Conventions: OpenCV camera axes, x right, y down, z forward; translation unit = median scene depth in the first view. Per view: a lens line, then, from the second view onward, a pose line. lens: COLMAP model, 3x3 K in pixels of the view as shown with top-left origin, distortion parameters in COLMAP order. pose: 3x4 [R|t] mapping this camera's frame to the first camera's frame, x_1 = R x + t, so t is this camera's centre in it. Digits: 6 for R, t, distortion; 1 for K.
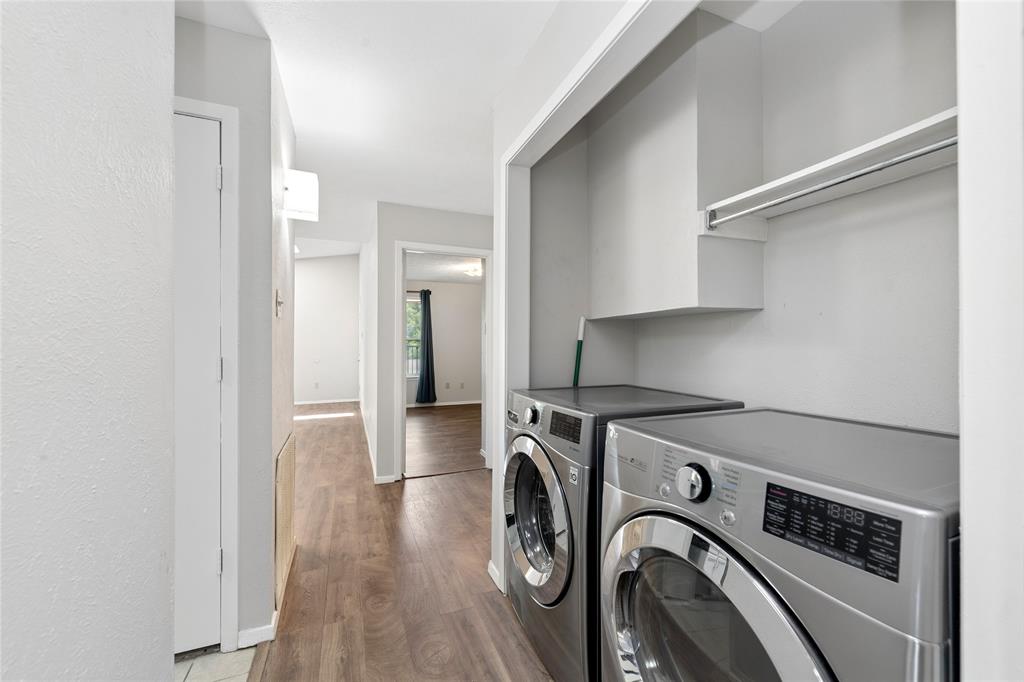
lens RADIAL K [[408.8, 0, 507.3], [0, 408.8, 346.0], [0, 0, 1]] dist [0.001256, -0.000082]
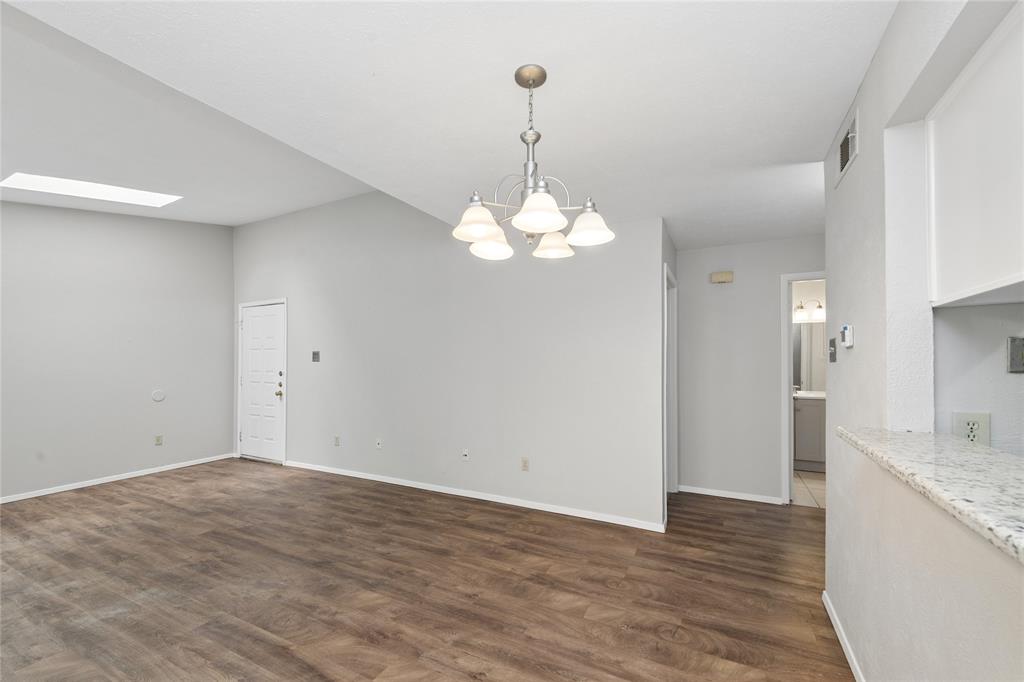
lens RADIAL K [[404.0, 0, 527.3], [0, 404.0, 361.8], [0, 0, 1]] dist [-0.000727, -0.000679]
pose [[0.746249, 0.001853, 0.665665, -1.888887], [-0.002178, 0.999998, -0.000341, -0.061631], [-0.665664, -0.001196, 0.746251, 0.887482]]
